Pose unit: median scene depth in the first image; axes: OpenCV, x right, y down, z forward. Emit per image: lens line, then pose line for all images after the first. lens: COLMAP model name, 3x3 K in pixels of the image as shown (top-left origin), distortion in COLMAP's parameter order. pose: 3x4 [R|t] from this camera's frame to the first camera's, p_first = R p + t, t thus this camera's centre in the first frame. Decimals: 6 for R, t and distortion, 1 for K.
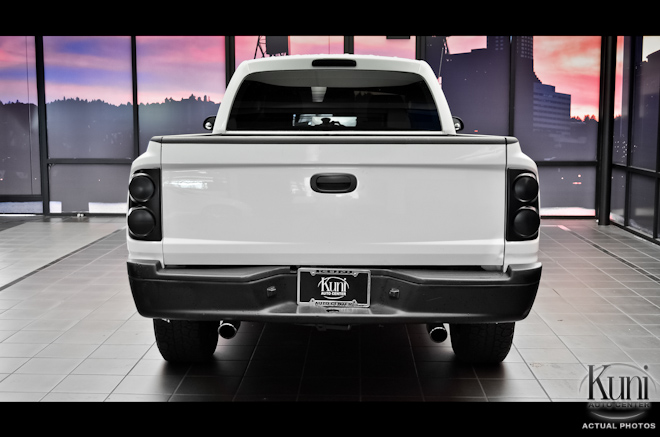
lens RADIAL K [[894.4, 0, 331.7], [0, 894.4, 217.1], [0, 0, 1]] dist [-0.012774, 0.000000]
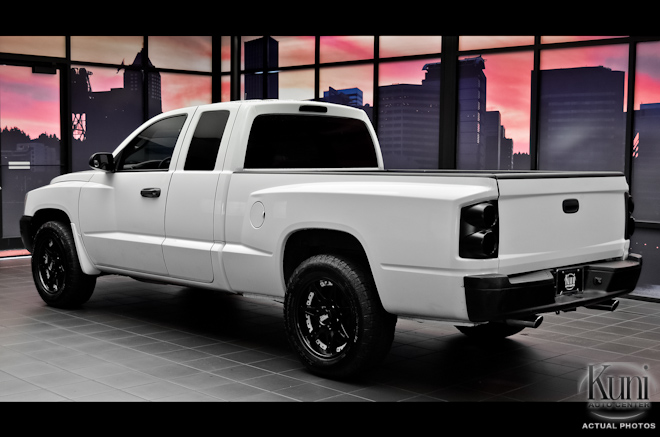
lens RADIAL K [[894.4, 0, 327.1], [0, 894.4, 219.0], [0, 0, 1]] dist [-0.012774, 0.000000]
pose [[0.708741, -0.048127, 0.703826, -0.802102], [0.072294, 0.997373, -0.004599, -0.024860], [-0.701755, 0.054142, 0.710358, 0.180101]]
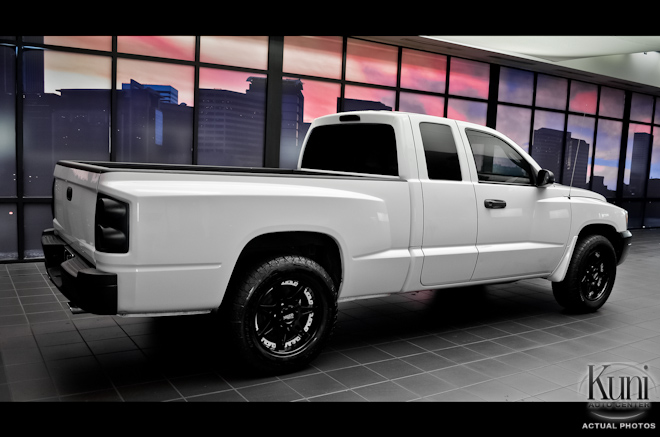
lens RADIAL K [[605.5, 0, 328.5], [0, 605.5, 220.8], [0, 0, 1]] dist [-0.069288, 0.000000]
pose [[-0.558514, -0.116079, 0.821333, -0.693834], [0.051273, 0.983435, 0.173856, -0.229843], [-0.827909, 0.139213, -0.543310, 1.947851]]
